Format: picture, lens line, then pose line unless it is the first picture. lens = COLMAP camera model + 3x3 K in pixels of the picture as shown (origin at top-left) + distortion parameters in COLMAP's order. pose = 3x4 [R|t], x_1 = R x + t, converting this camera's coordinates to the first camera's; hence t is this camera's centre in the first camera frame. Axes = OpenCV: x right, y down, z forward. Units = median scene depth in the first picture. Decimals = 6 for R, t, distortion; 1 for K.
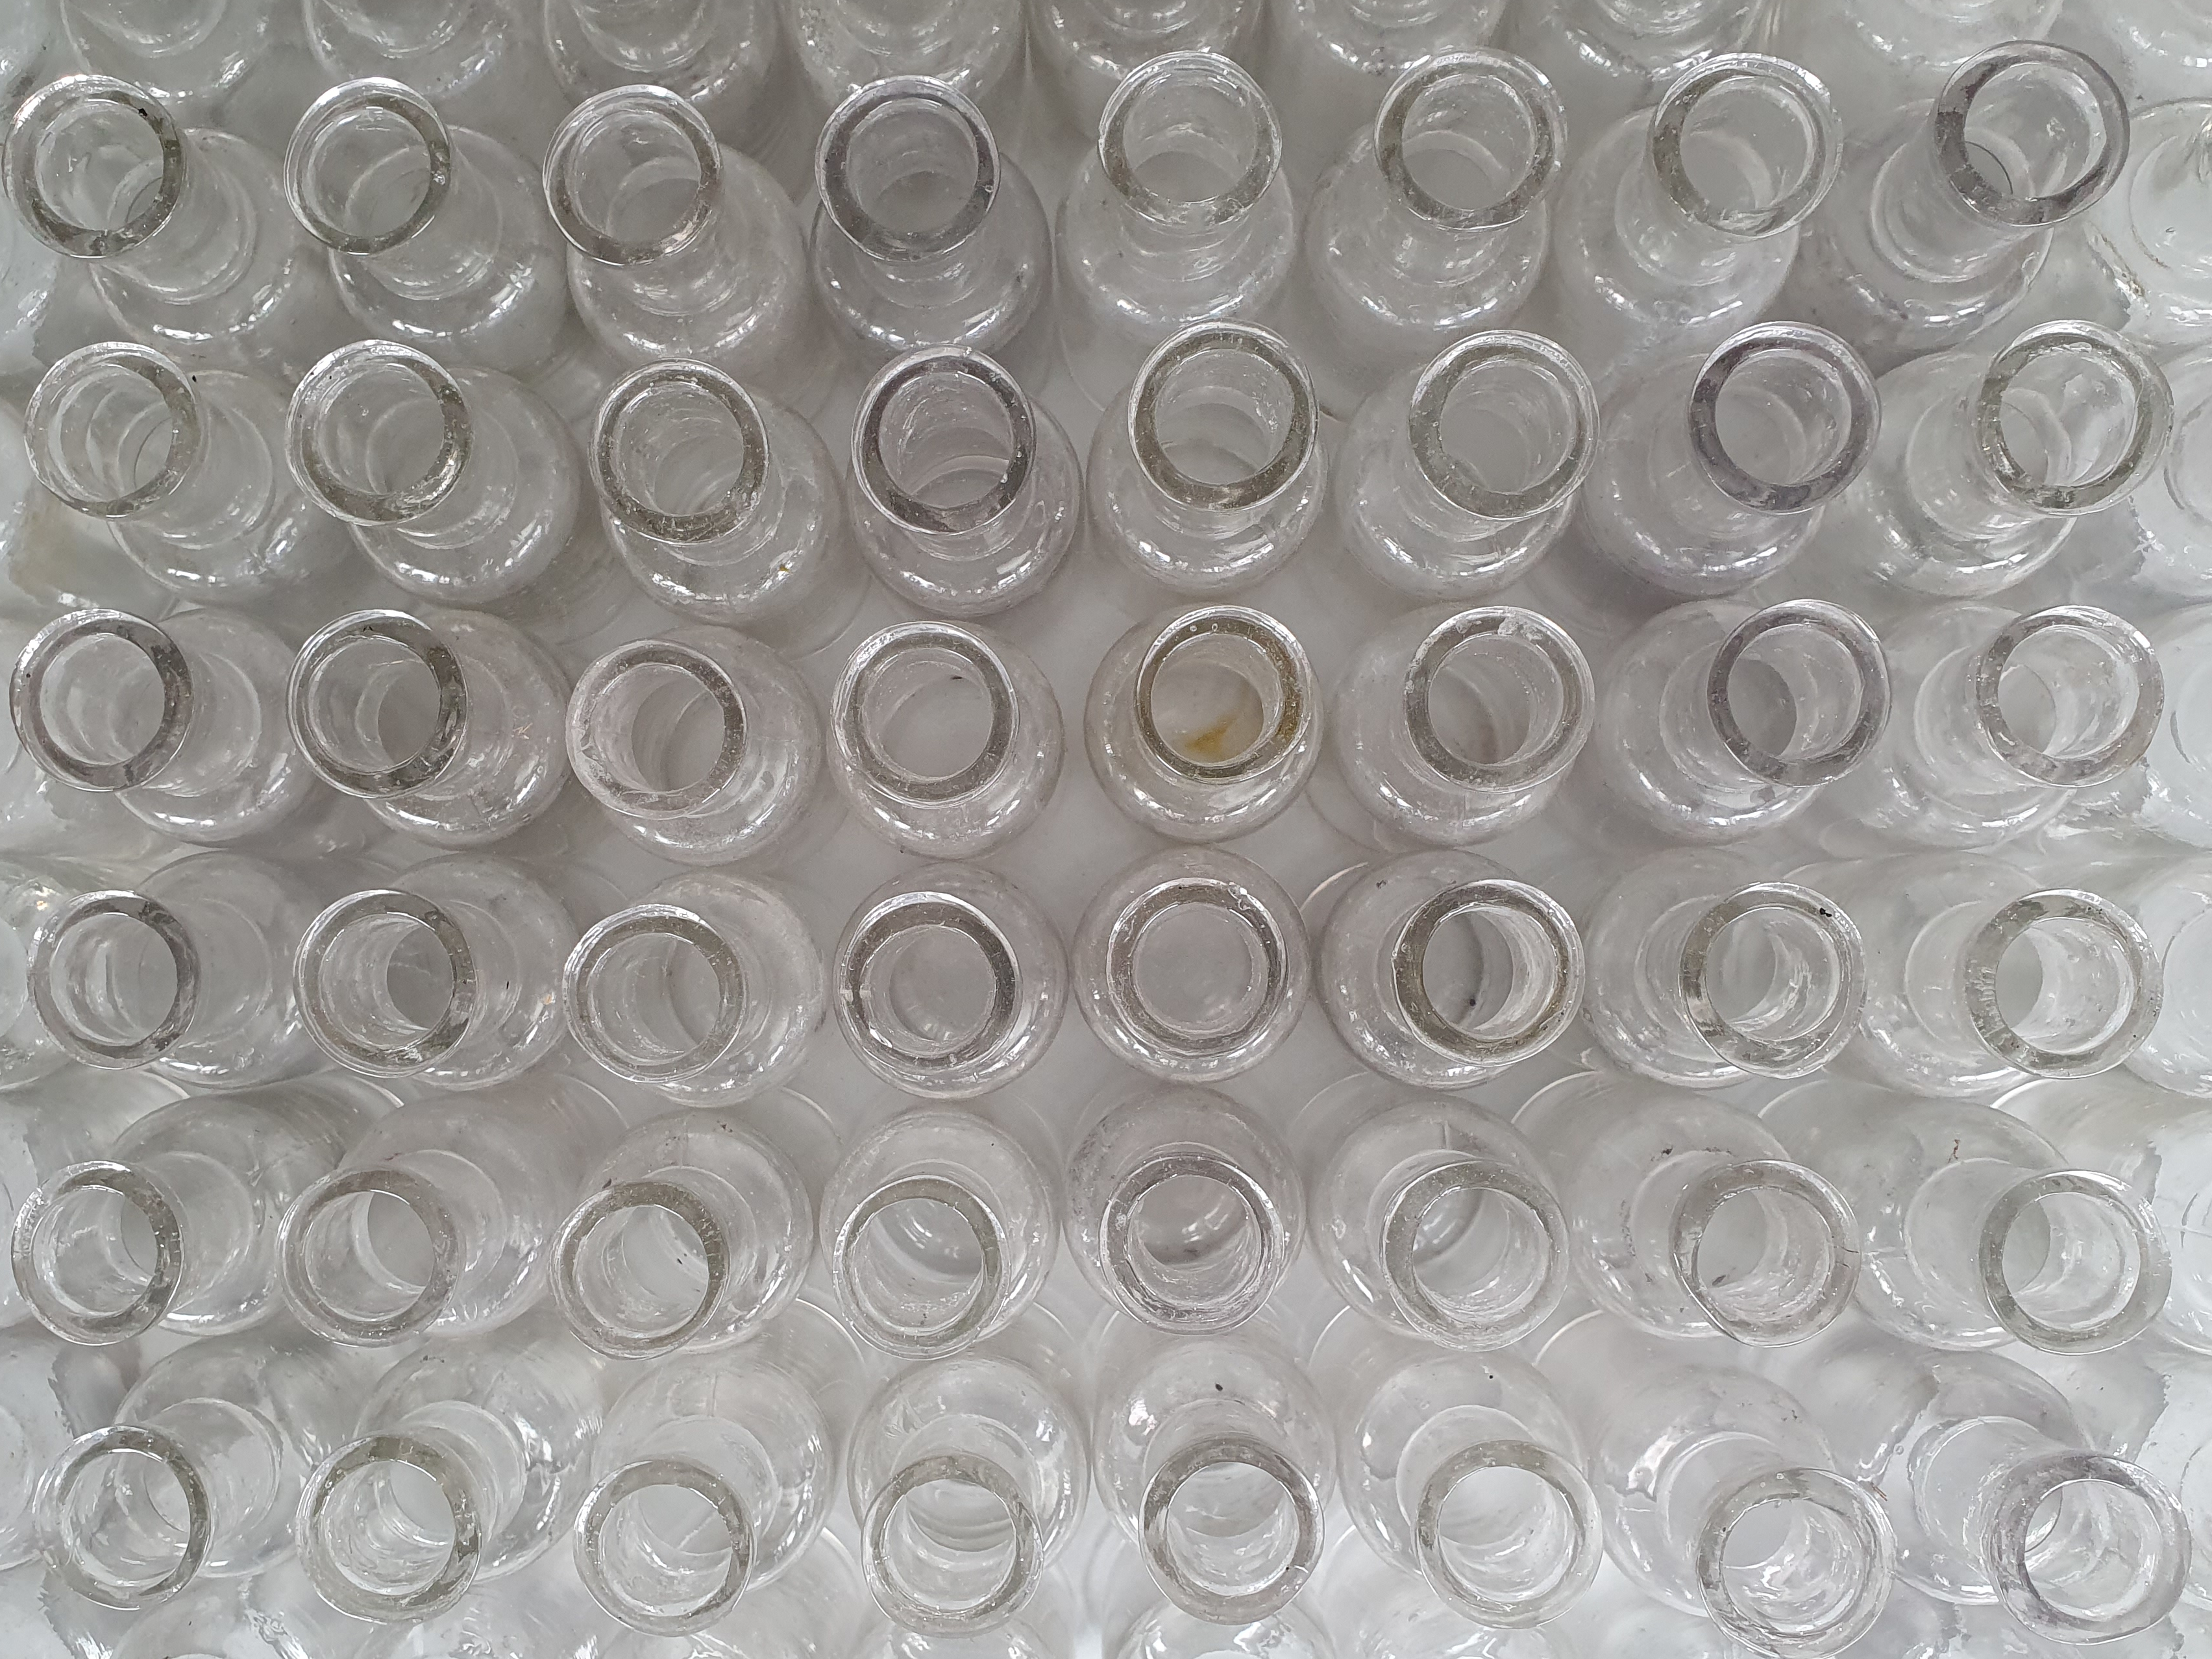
lens RADIAL K [[1665.8, 0, 1109.9], [0, 1665.8, 830.6], [0, 0, 1]] dist [0.025069, 0.001323]
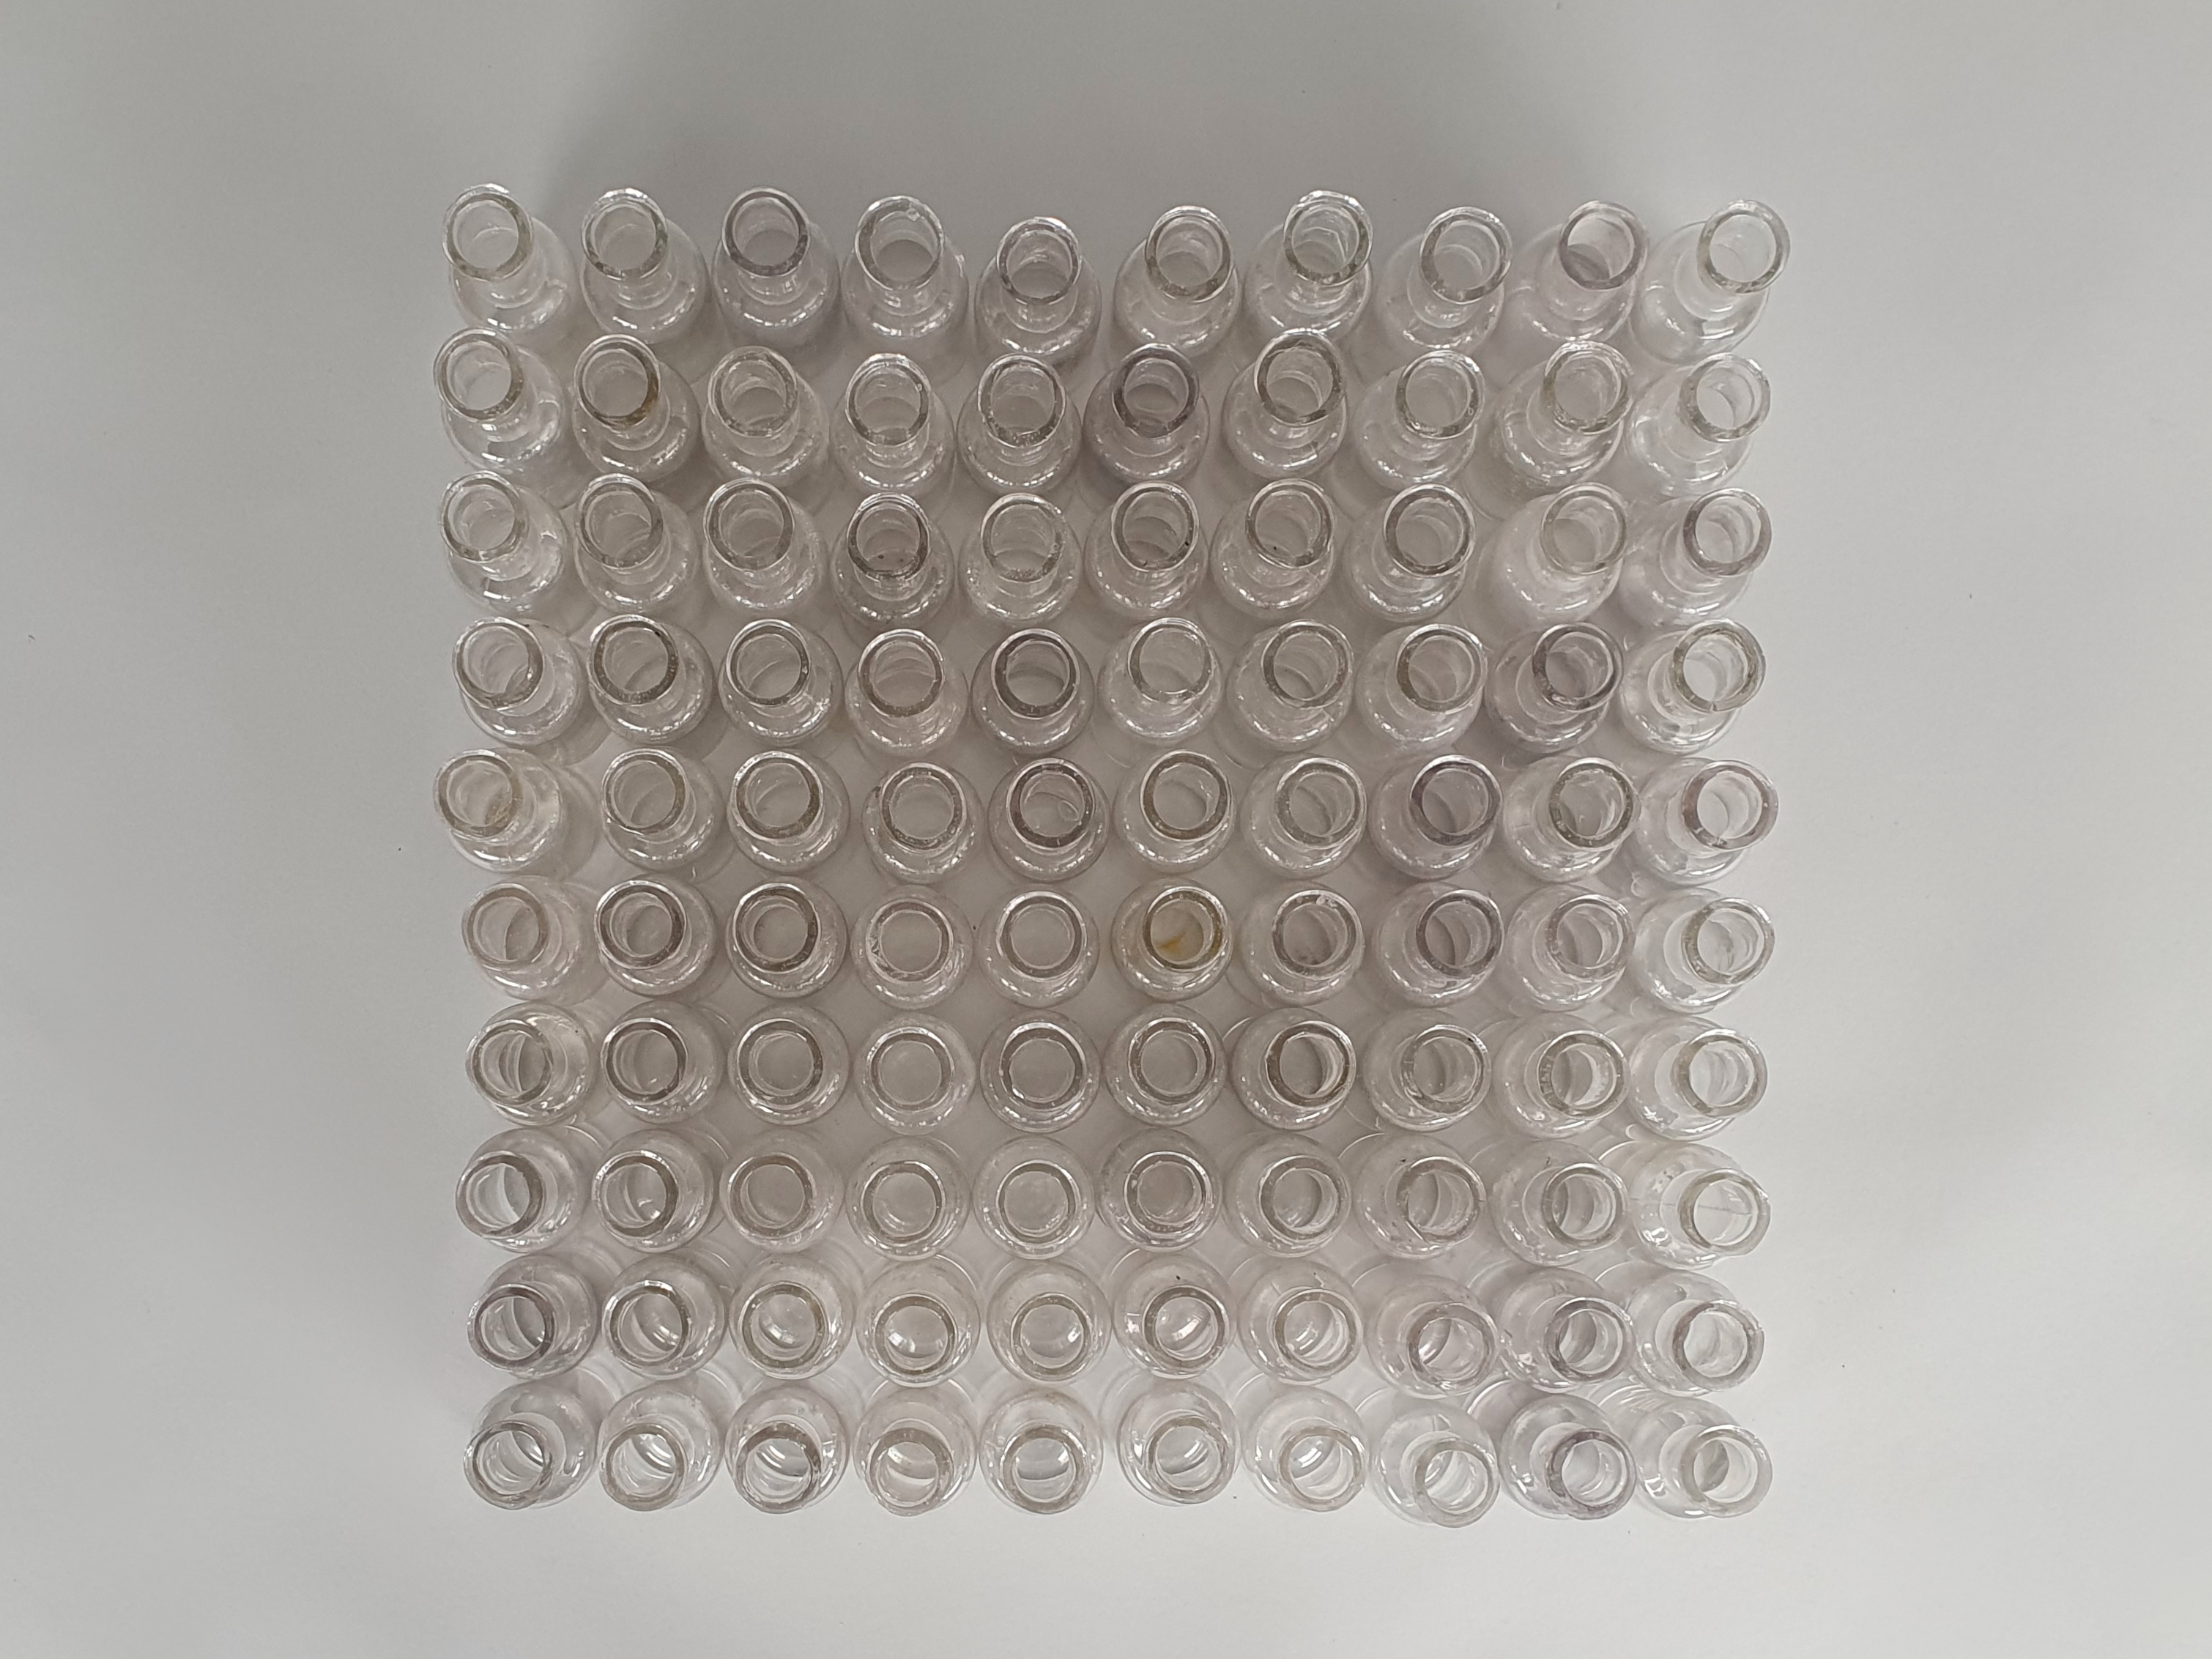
lens RADIAL K [[1665.8, 0, 1102.9], [0, 1665.8, 827.5], [0, 0, 1]] dist [0.025069, 0.001323]
pose [[0.999156, 0.019311, 0.036250, -0.102593], [-0.015648, 0.994991, -0.098731, -0.001505], [-0.037975, 0.098080, 0.994454, -0.980765]]
